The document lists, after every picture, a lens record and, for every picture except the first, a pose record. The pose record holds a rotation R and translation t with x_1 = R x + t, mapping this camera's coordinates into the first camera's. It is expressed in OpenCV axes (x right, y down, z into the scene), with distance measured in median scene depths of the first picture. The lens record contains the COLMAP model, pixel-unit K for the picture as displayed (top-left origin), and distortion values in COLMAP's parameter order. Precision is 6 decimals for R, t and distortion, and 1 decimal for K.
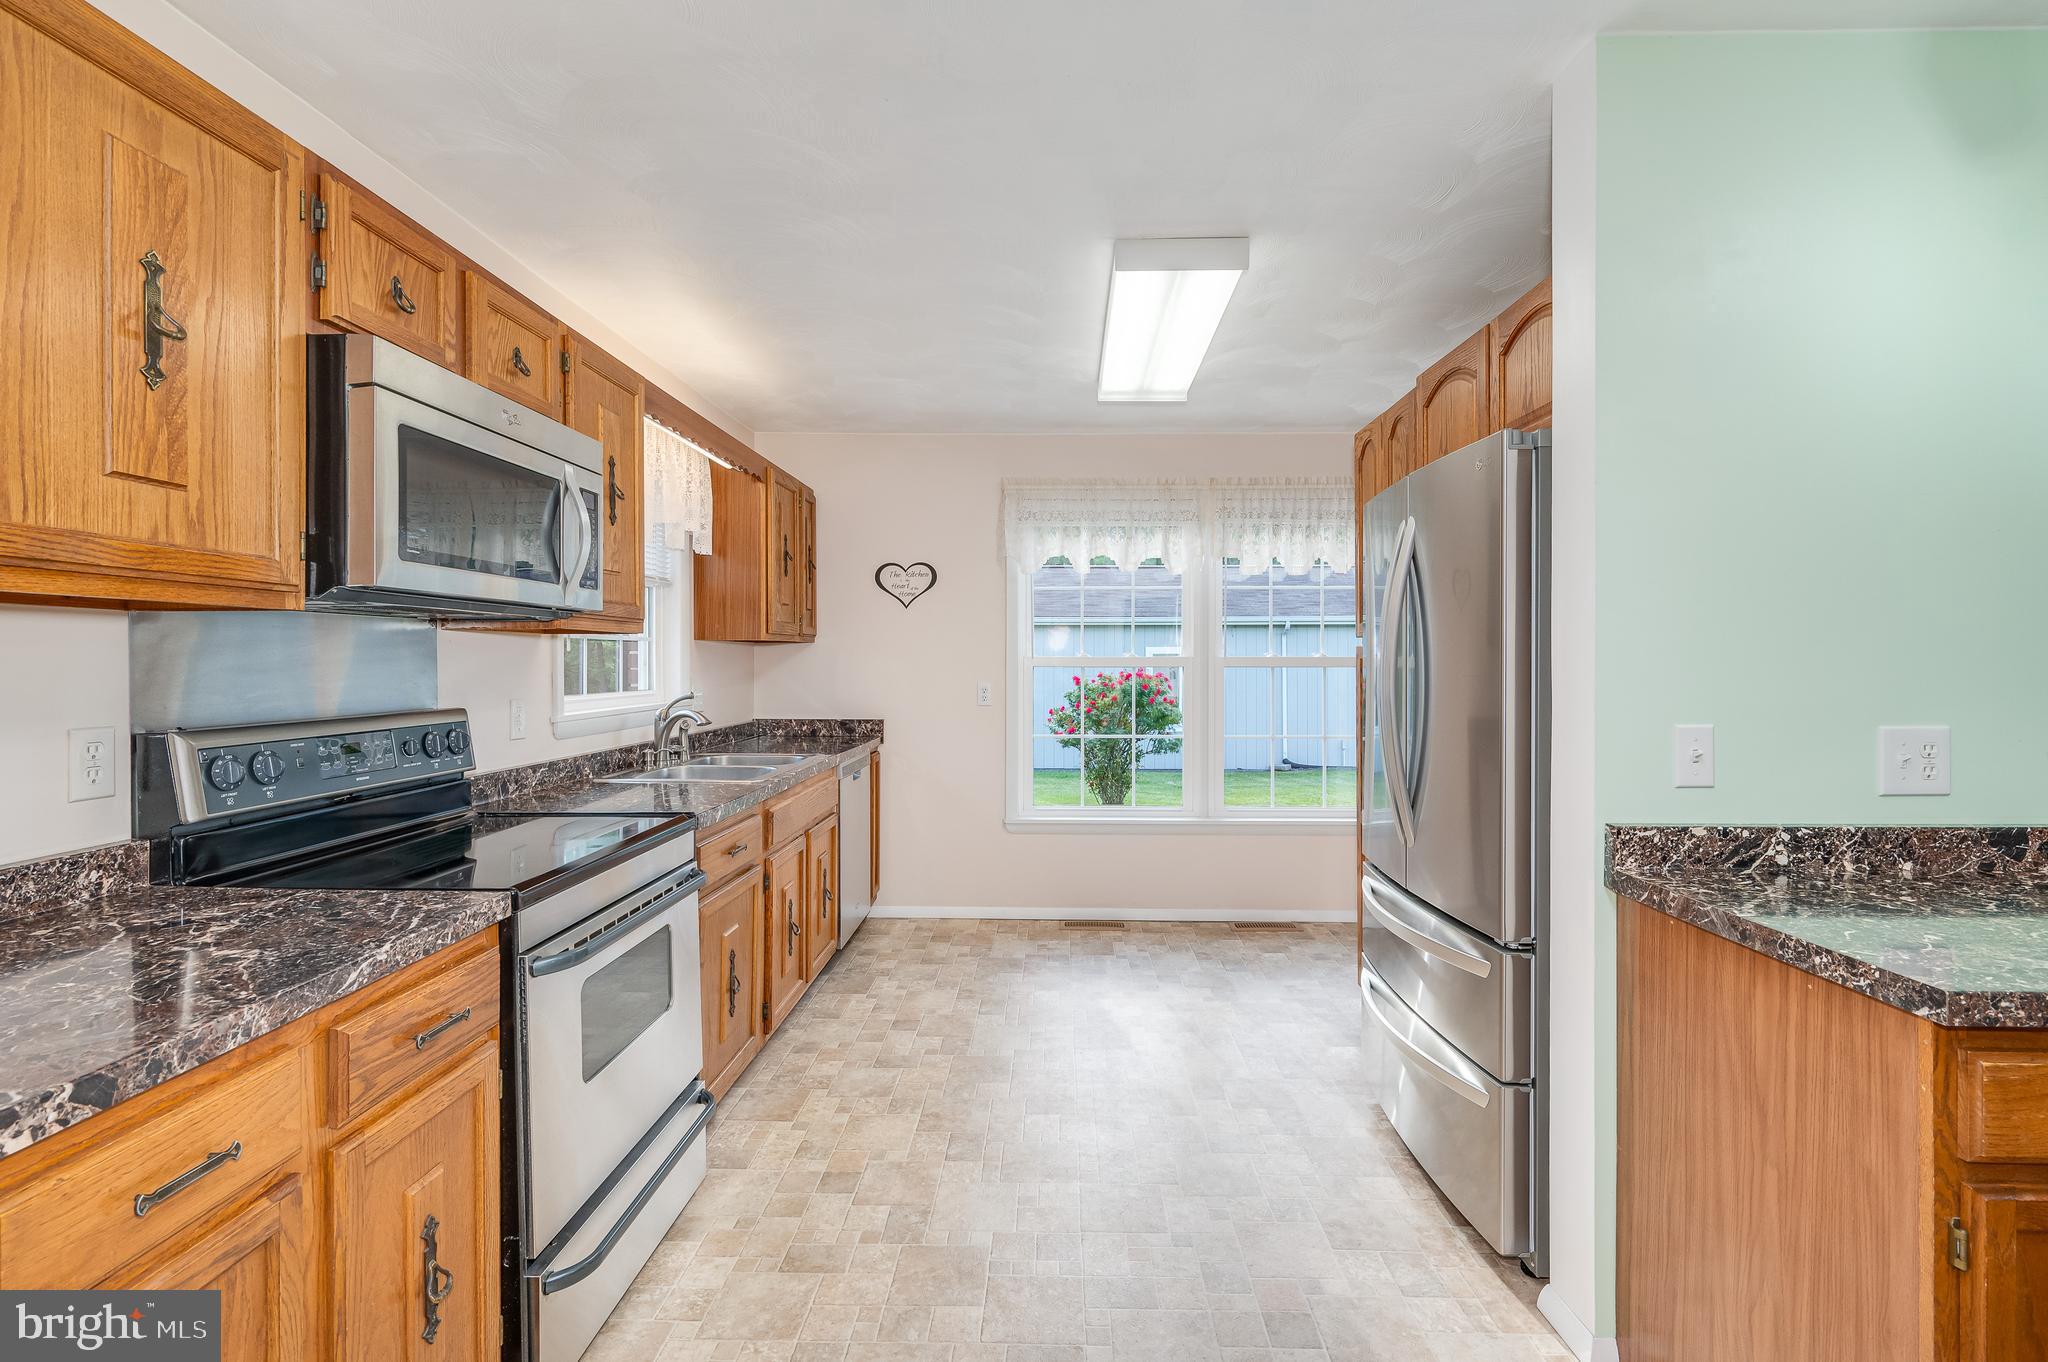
lens RADIAL K [[921.1, 0, 1056.5], [0, 921.1, 660.4], [0, 0, 1]] dist [0.001615, -0.000611]
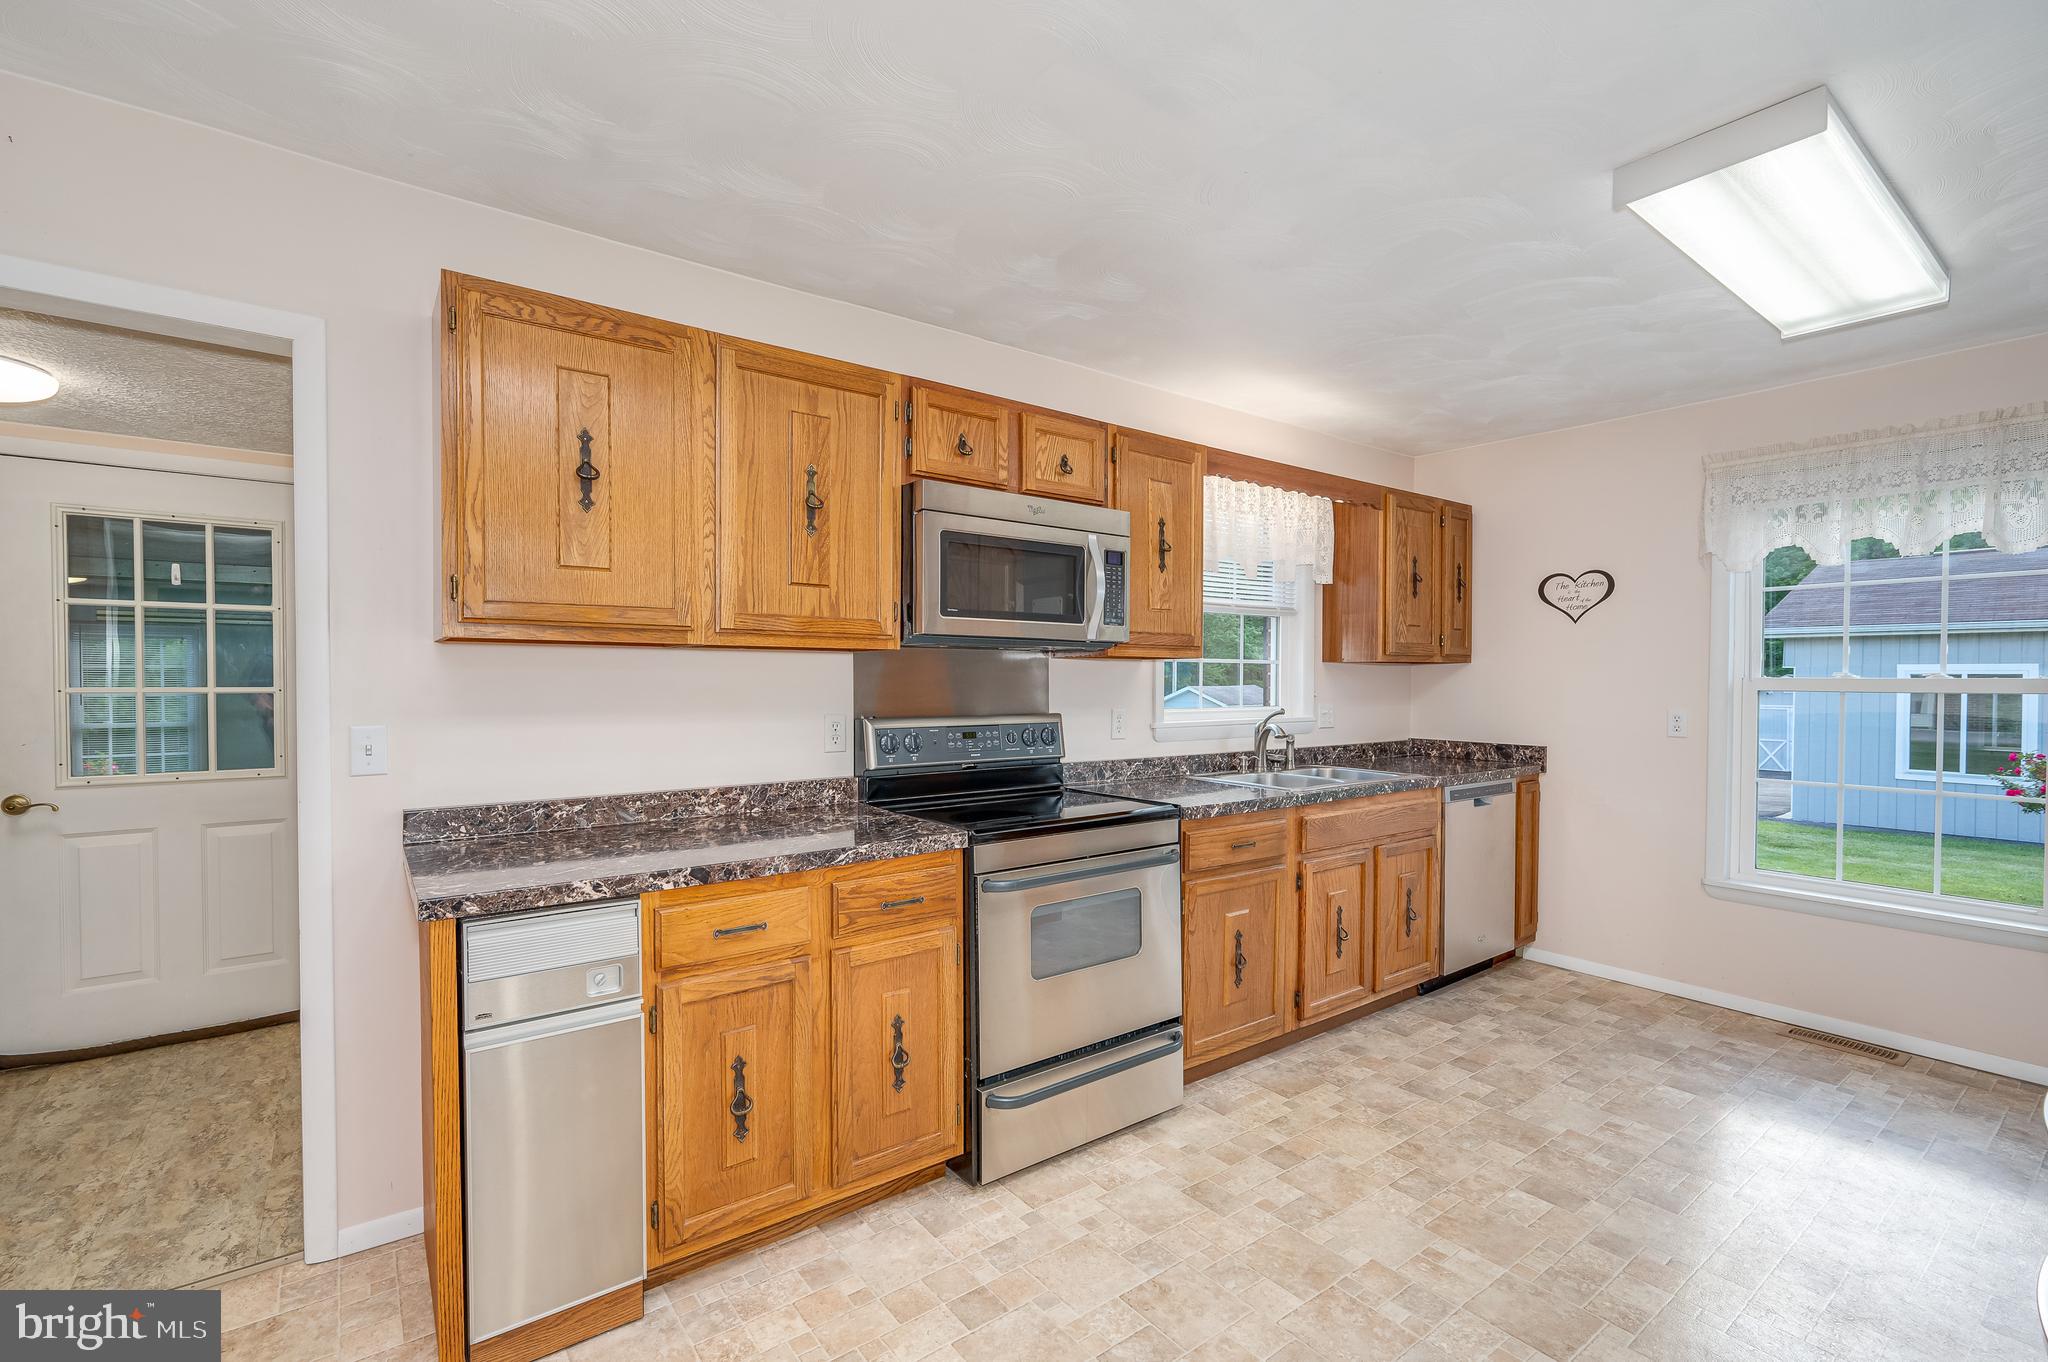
lens RADIAL K [[921.1, 0, 1066.8], [0, 921.1, 686.2], [0, 0, 1]] dist [0.001615, -0.000611]
pose [[0.624911, 0.006863, -0.780666, 0.500023], [-0.003912, 0.999976, 0.005659, 0.002259], [0.780686, -0.000482, 0.624923, 0.130537]]
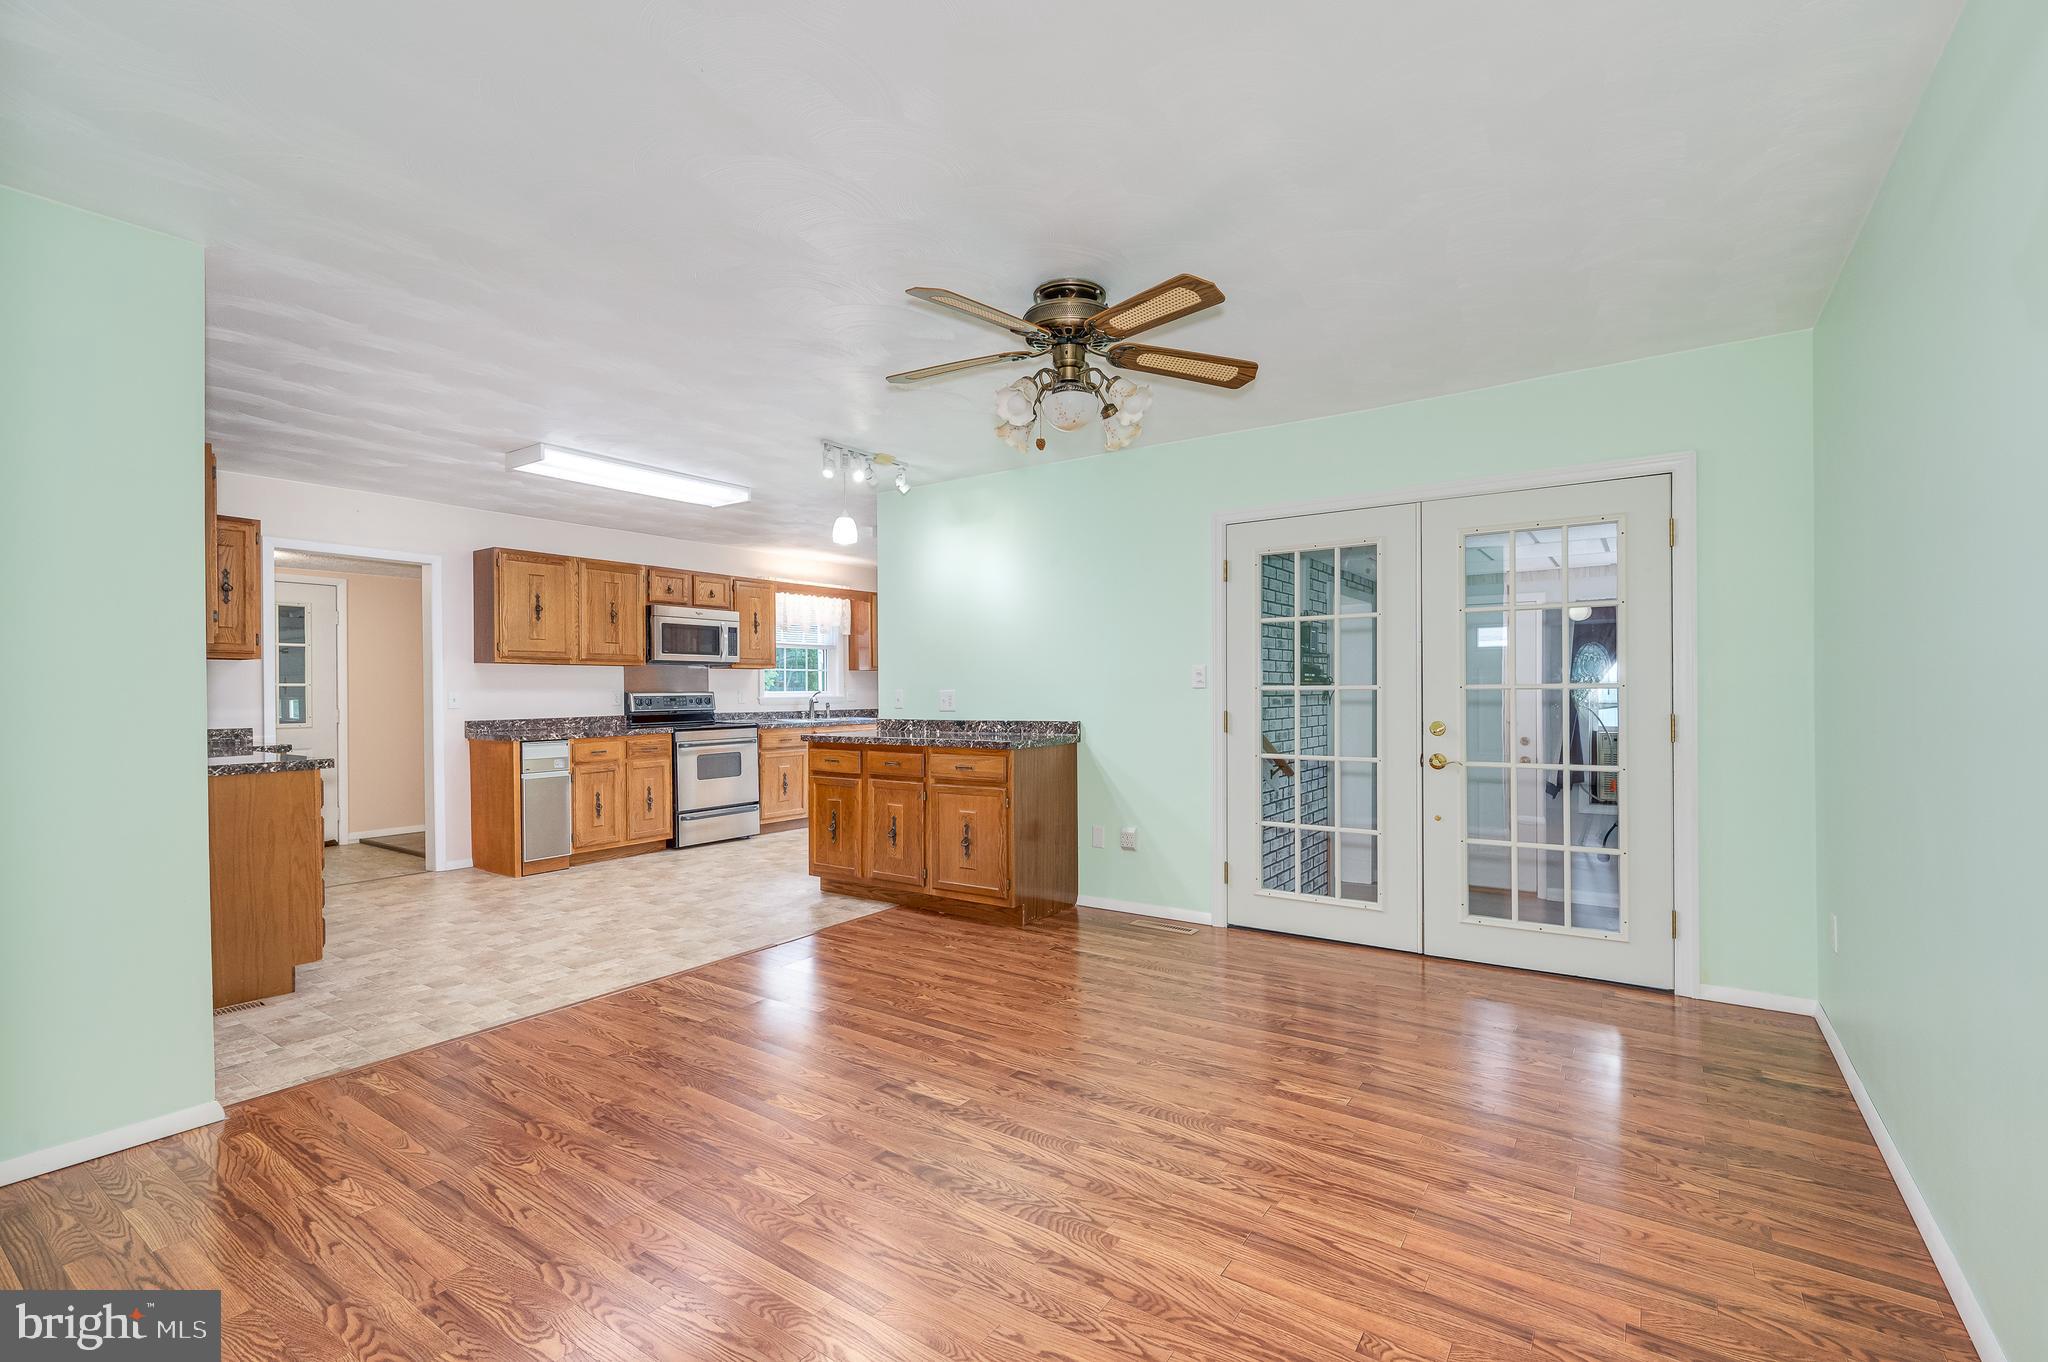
lens RADIAL K [[921.1, 0, 1052.5], [0, 921.1, 701.6], [0, 0, 1]] dist [0.001615, -0.000611]
pose [[0.835965, 0.001138, -0.548782, 2.442932], [0.004861, 0.999943, 0.009478, 0.065807], [0.548761, -0.010591, 0.835912, -1.243124]]
